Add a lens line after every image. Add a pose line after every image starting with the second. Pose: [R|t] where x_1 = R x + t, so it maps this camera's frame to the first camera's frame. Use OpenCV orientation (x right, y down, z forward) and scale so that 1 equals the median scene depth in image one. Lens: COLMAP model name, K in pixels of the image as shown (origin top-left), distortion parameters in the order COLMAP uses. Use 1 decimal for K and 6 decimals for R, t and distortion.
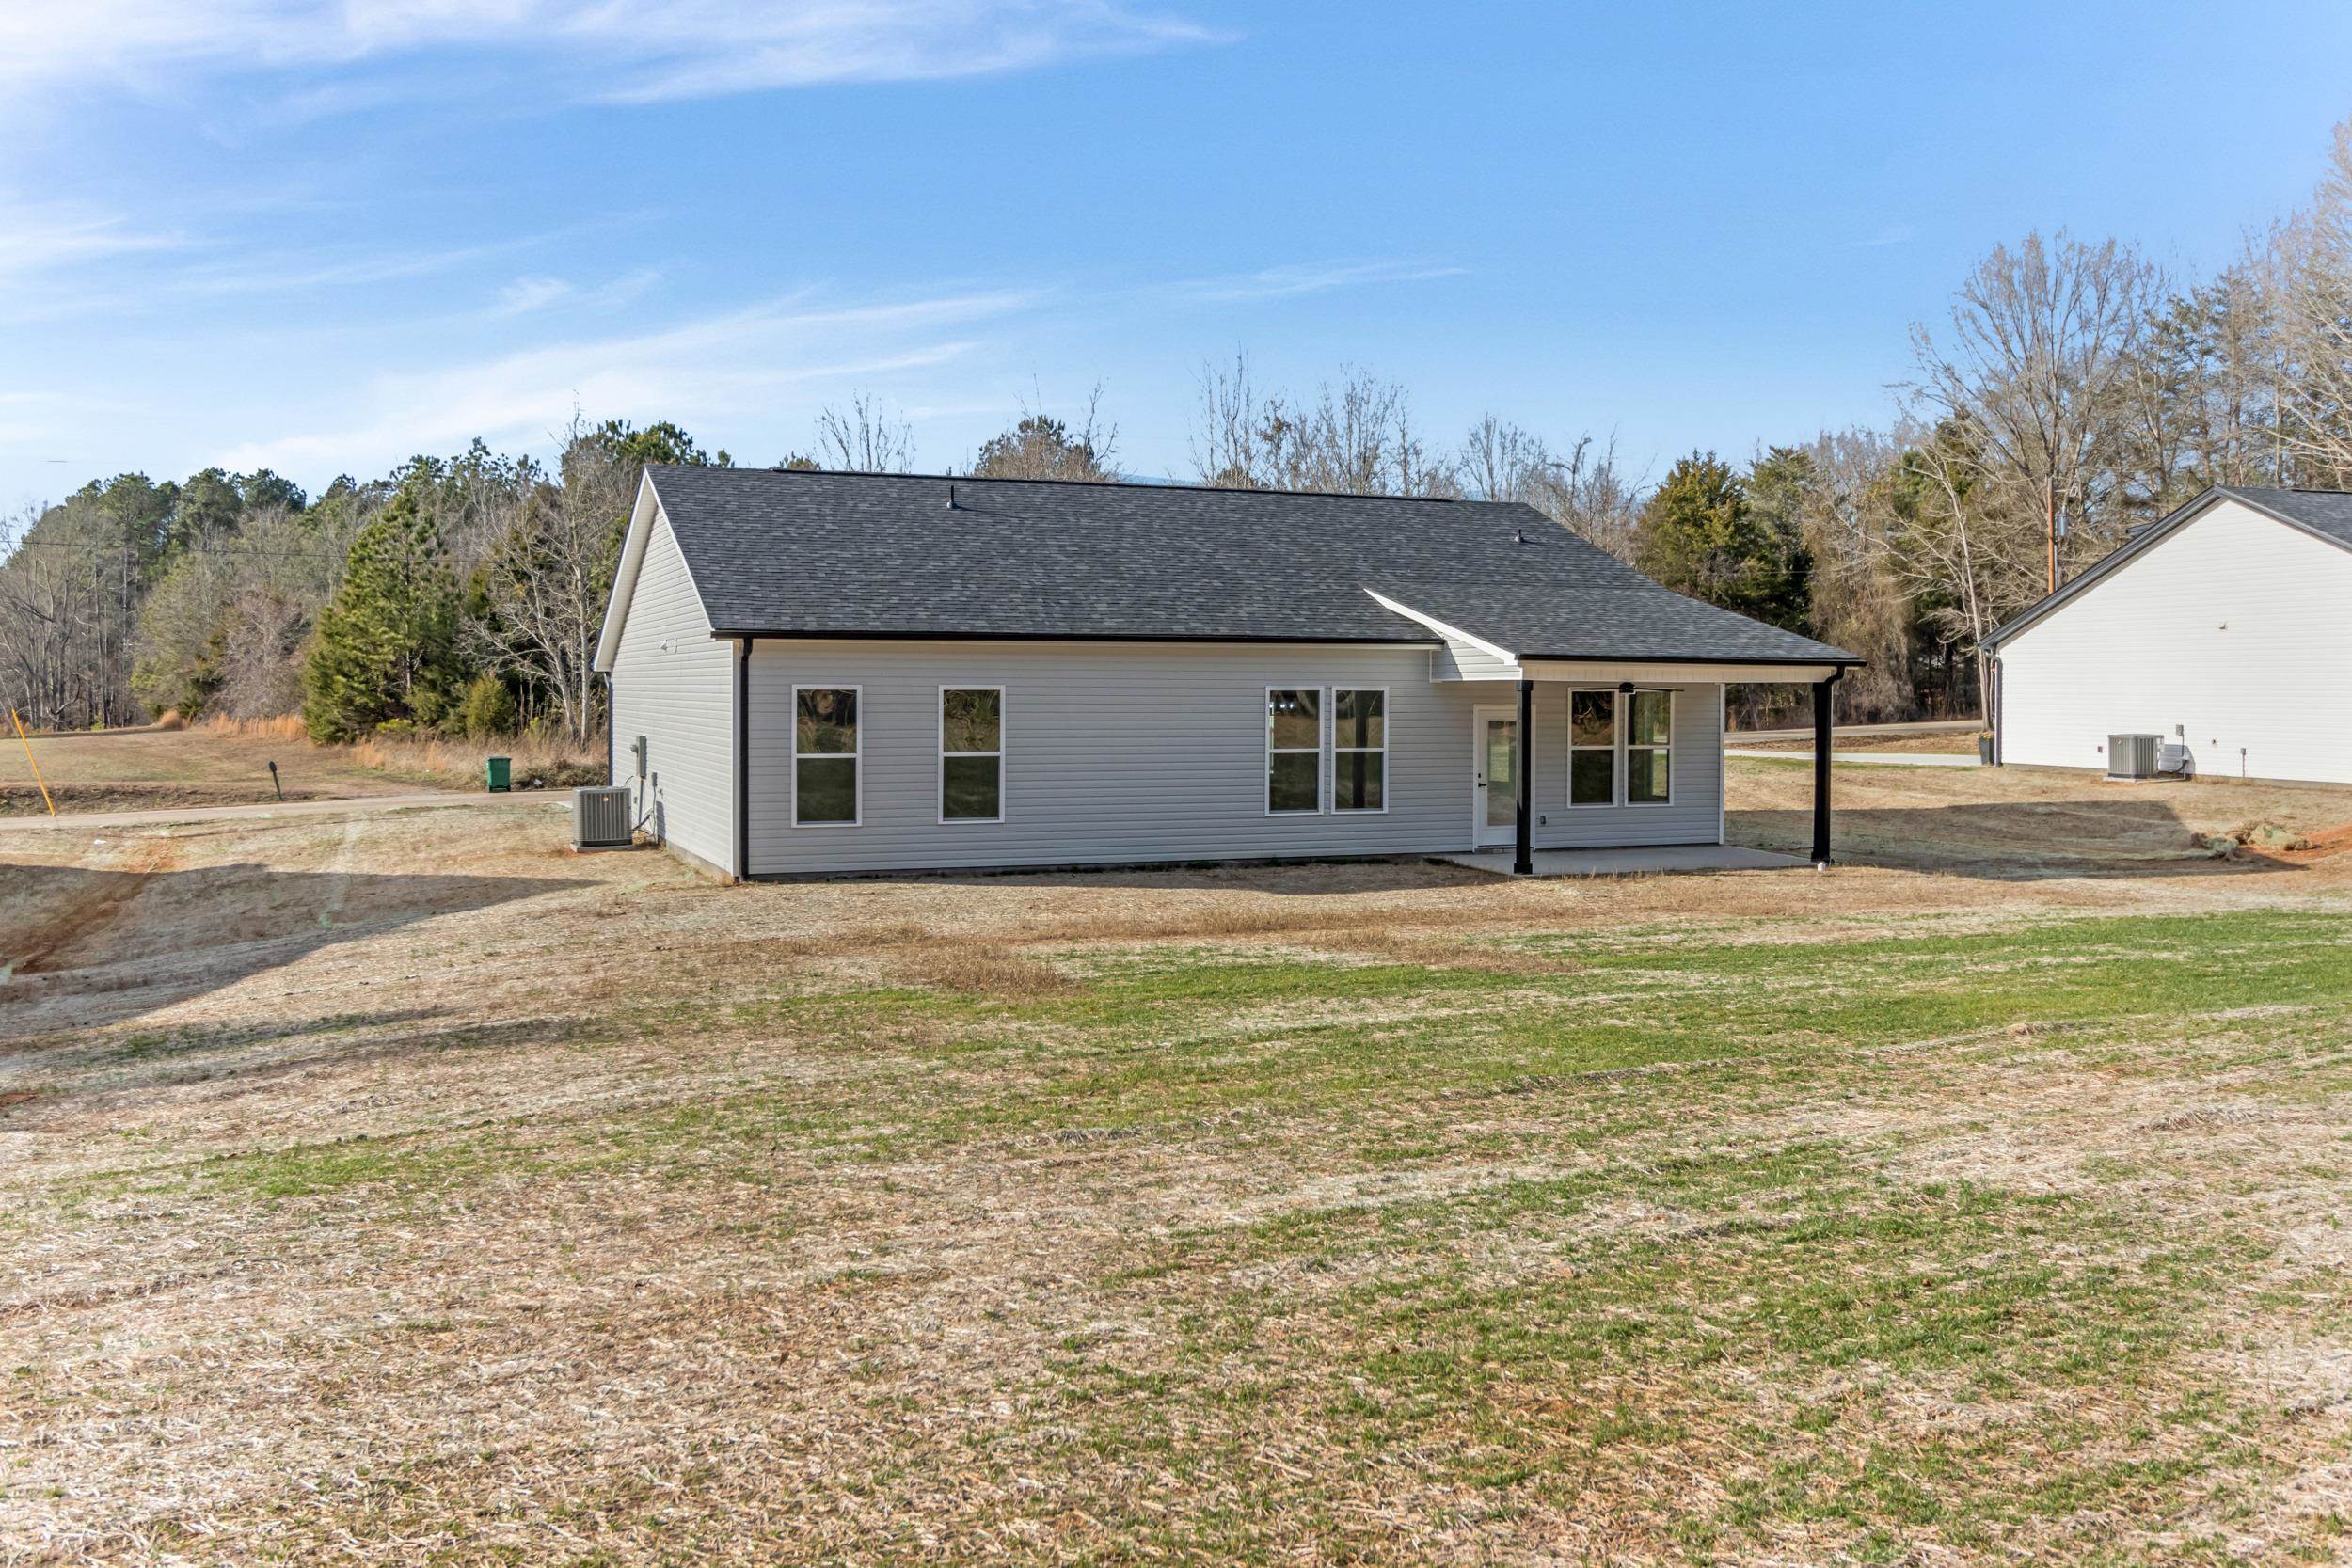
lens RADIAL K [[1976.4, 0, 1177.2], [0, 1976.4, 782.7], [0, 0, 1]] dist [-0.003193, -0.000455]
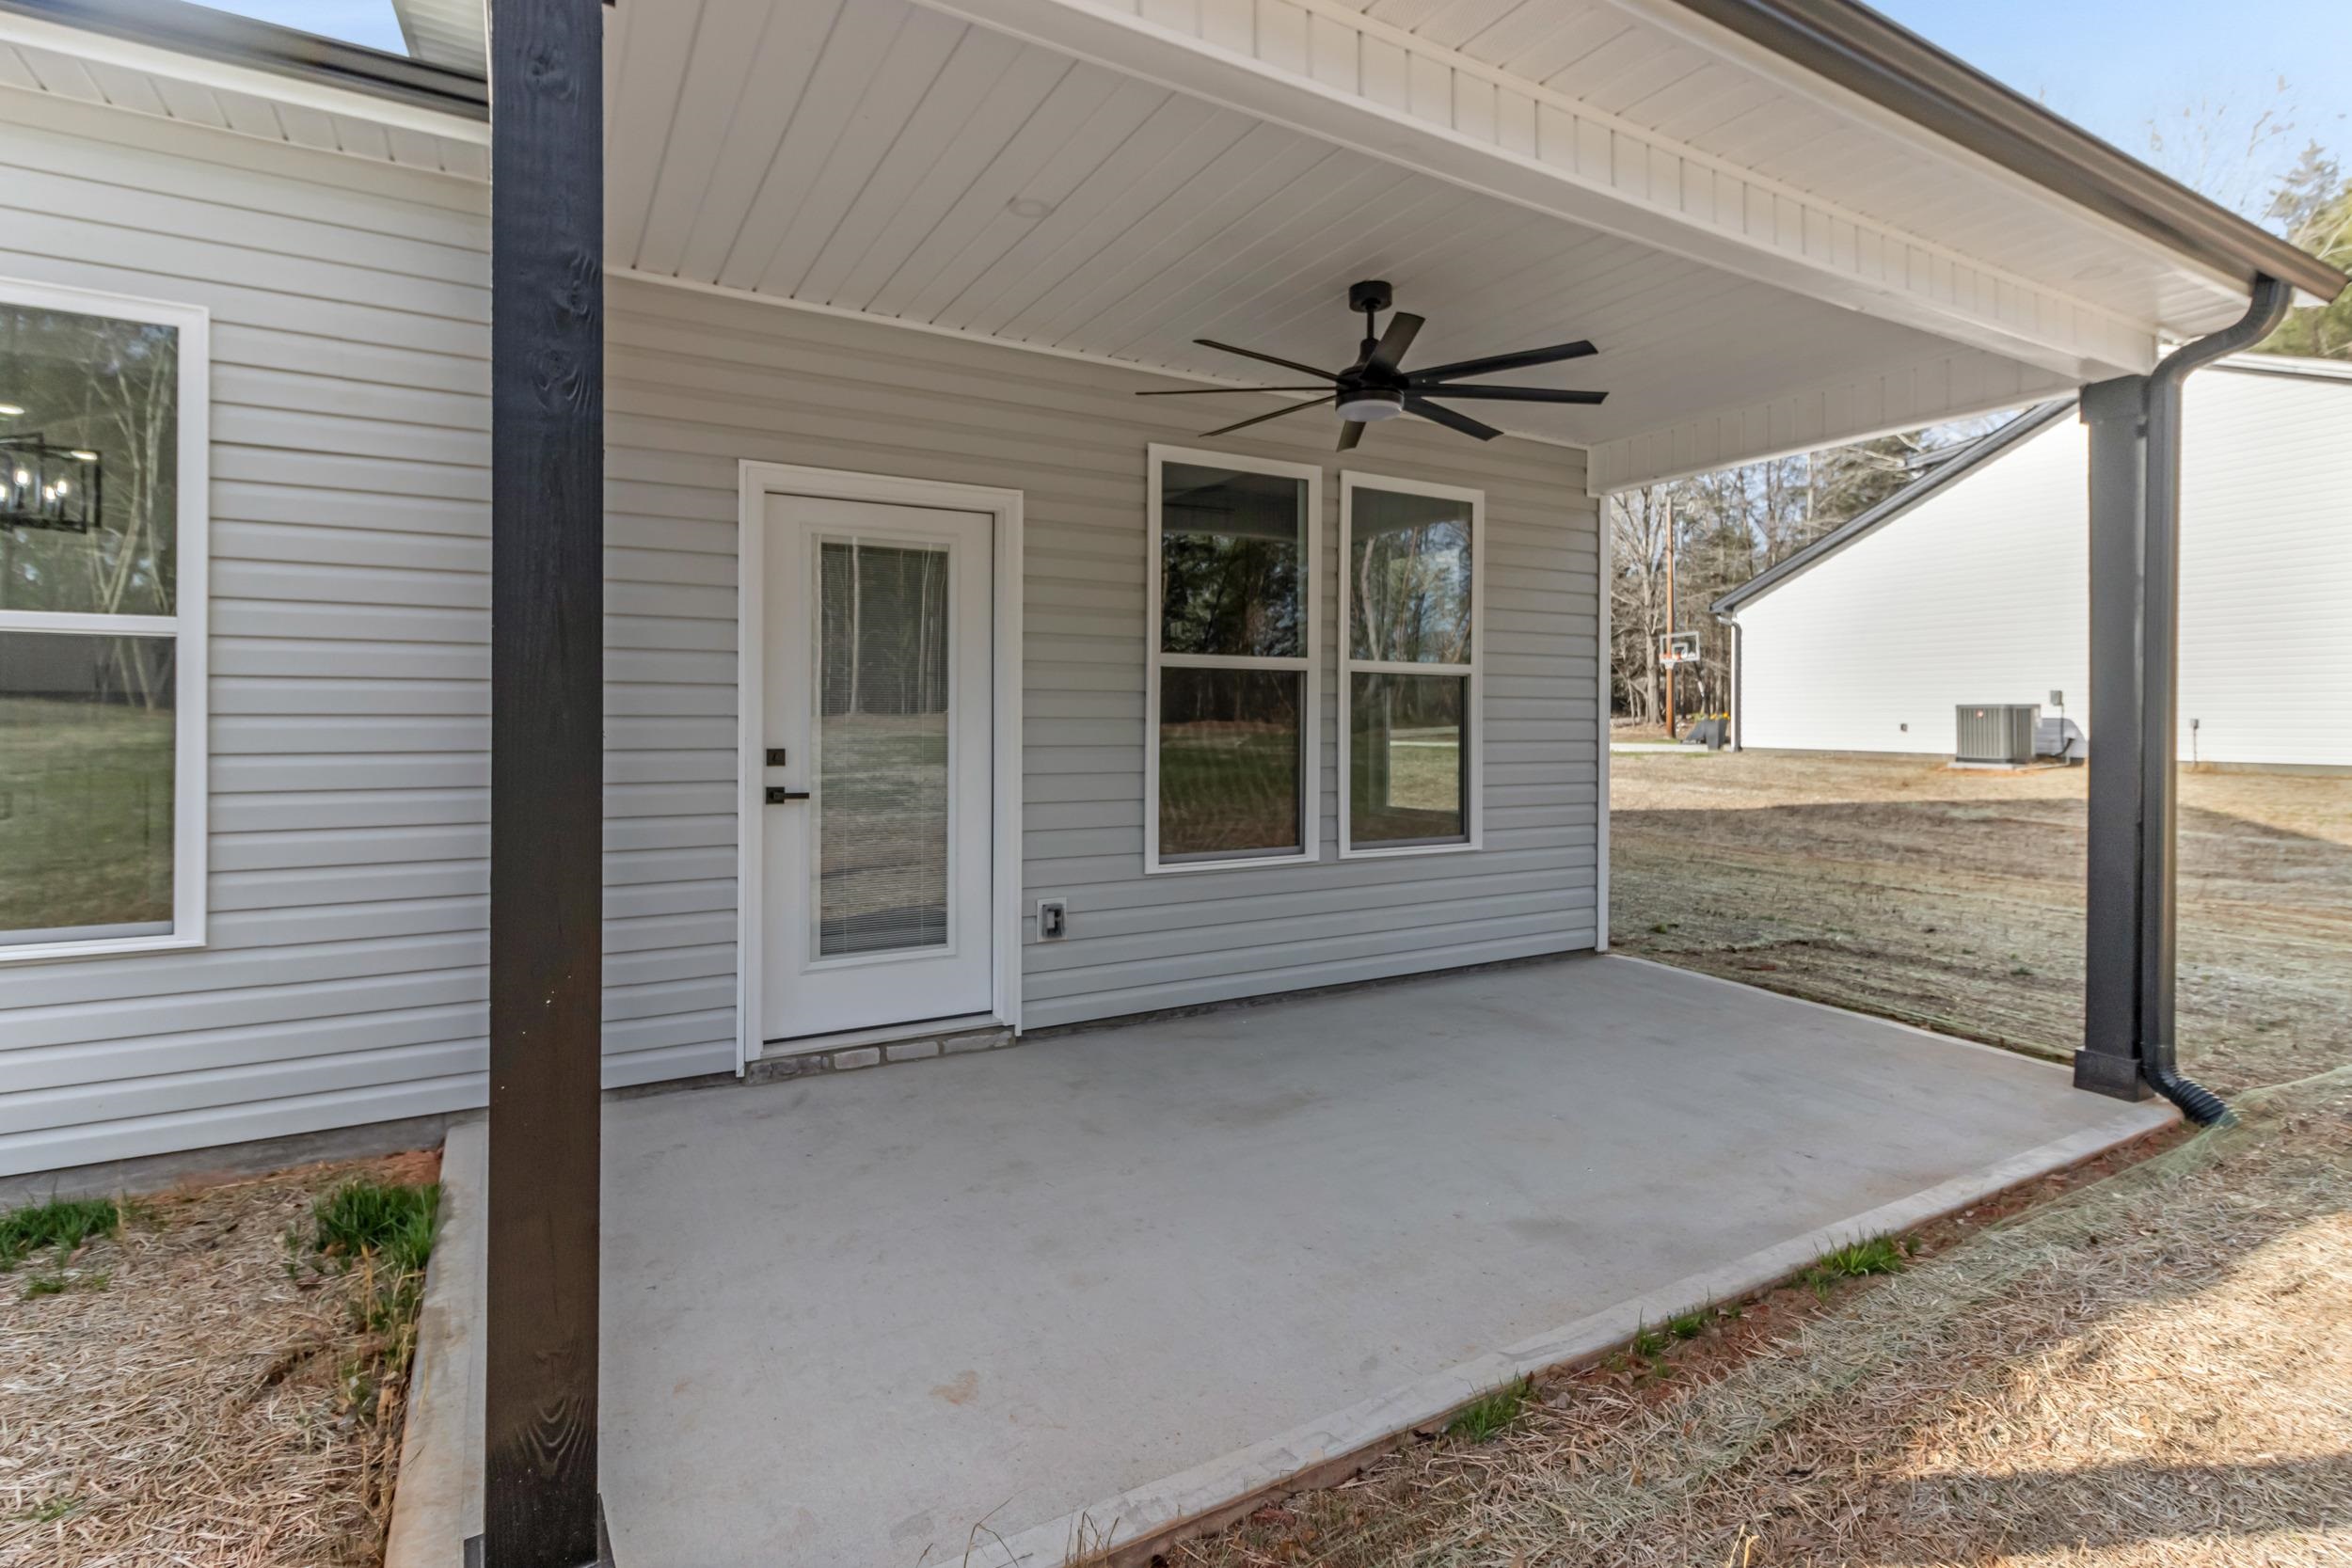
lens RADIAL K [[1130.1, 0, 1175.2], [0, 1130.1, 775.0], [0, 0, 1]] dist [-0.000047, 0.000003]
pose [[0.992184, -0.005308, 0.124669, 0.137067], [0.005046, 0.999984, 0.002415, -0.000898], [-0.124680, -0.001767, 0.992195, 0.633815]]
